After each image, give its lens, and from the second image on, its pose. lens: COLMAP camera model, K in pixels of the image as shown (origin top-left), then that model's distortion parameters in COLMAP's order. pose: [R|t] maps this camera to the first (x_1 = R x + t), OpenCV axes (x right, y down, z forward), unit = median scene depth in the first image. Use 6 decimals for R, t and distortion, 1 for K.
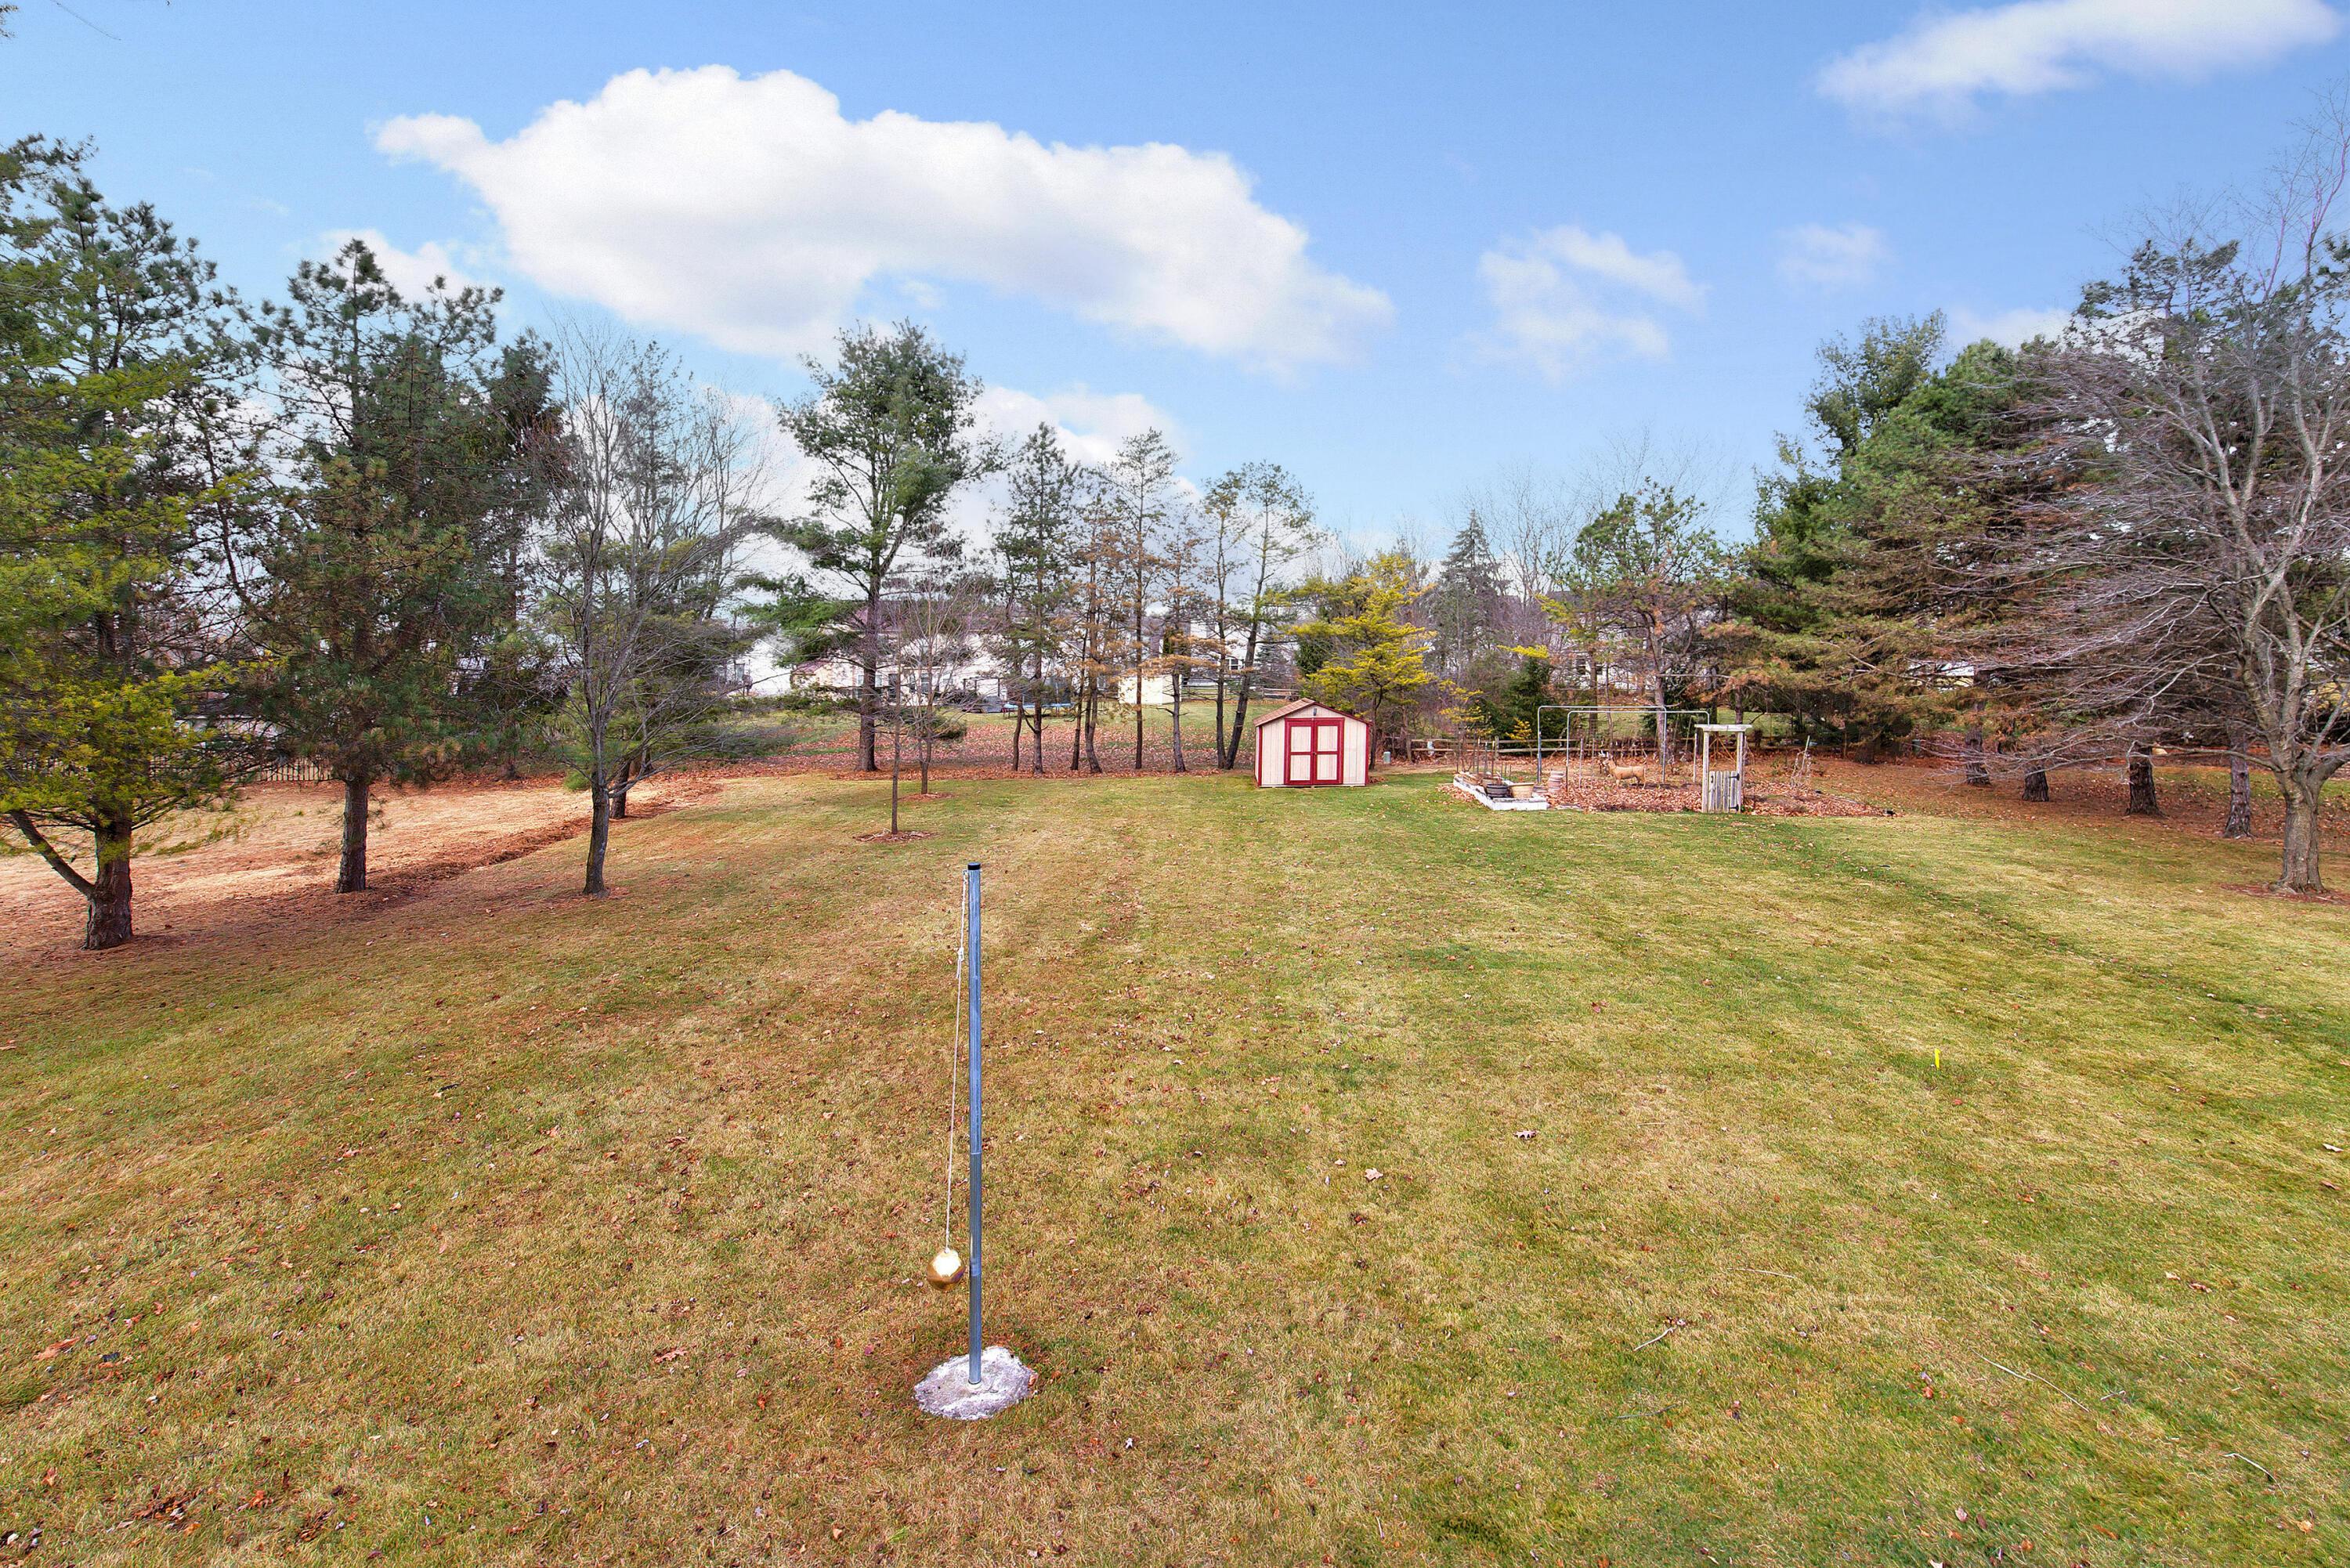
lens RADIAL K [[1143.9, 0, 1184.9], [0, 1143.9, 730.2], [0, 0, 1]] dist [0.006256, 0.000006]
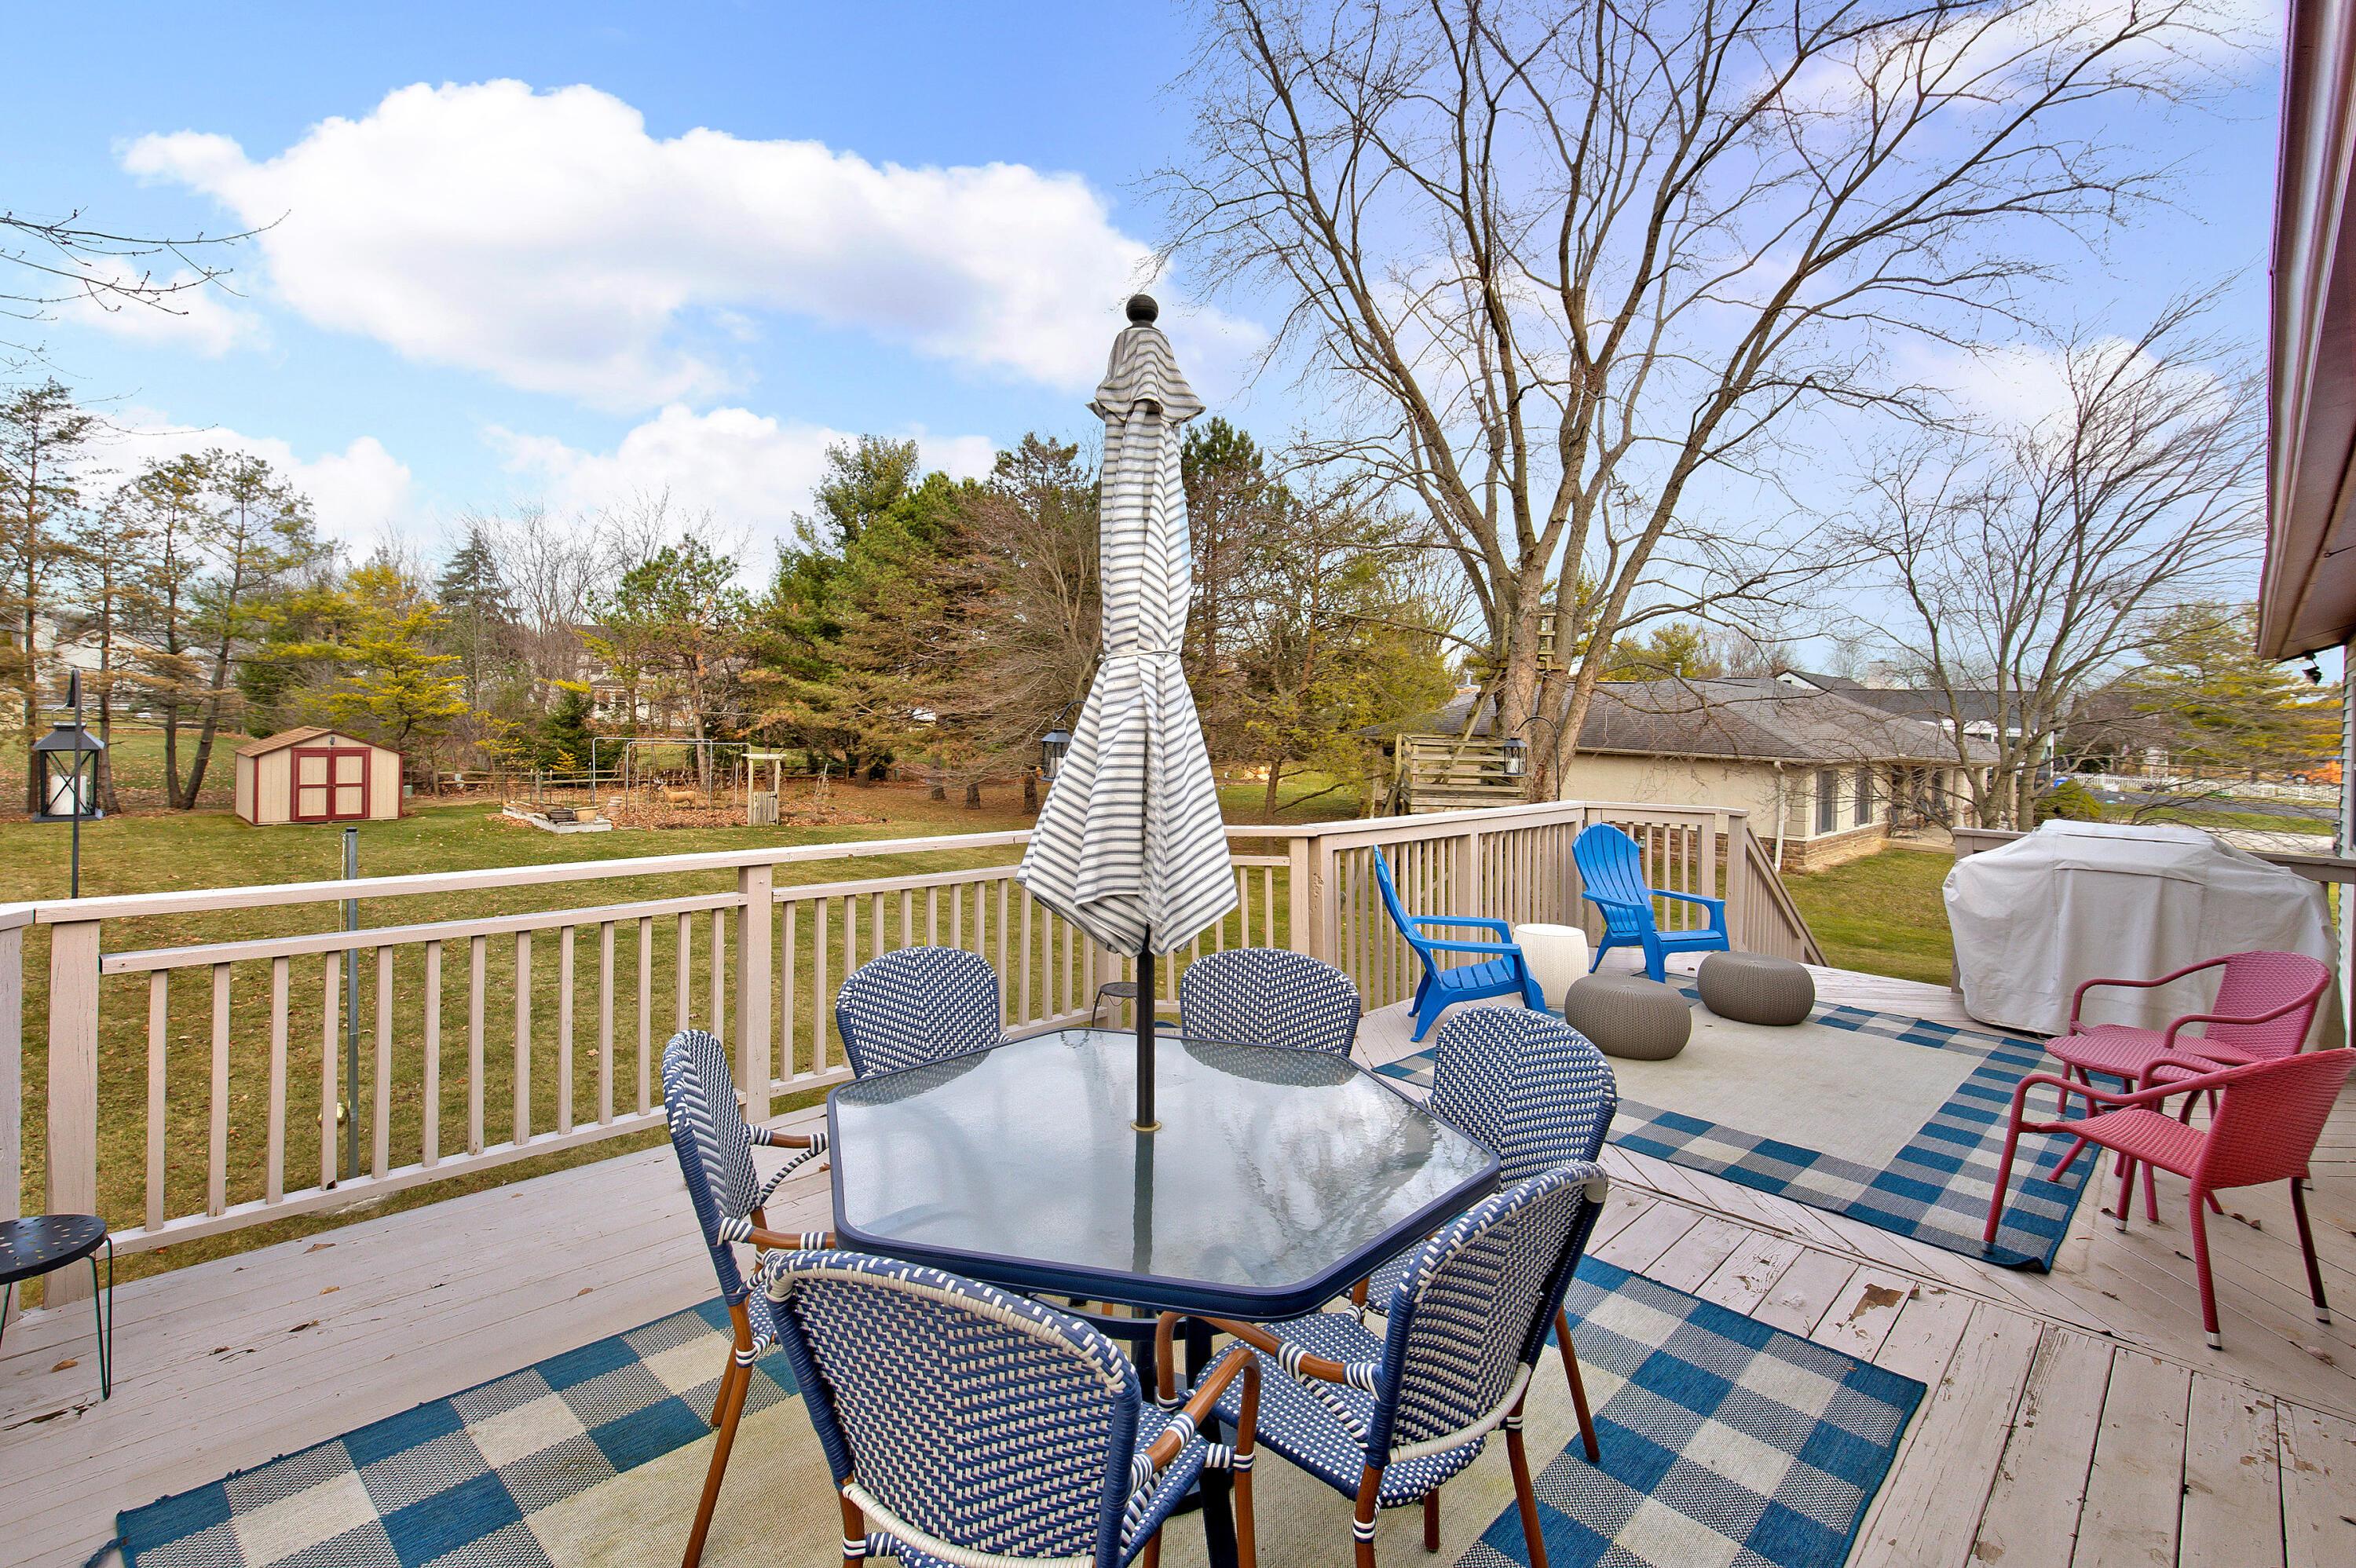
lens RADIAL K [[1146.8, 0, 1187.9], [0, 1146.8, 730.1], [0, 0, 1]] dist [0.006256, 0.000006]
pose [[0.678914, 0.018278, 0.733990, -0.097692], [0.007283, 0.999473, -0.031625, 0.009299], [-0.734182, 0.026816, 0.678423, -0.129542]]
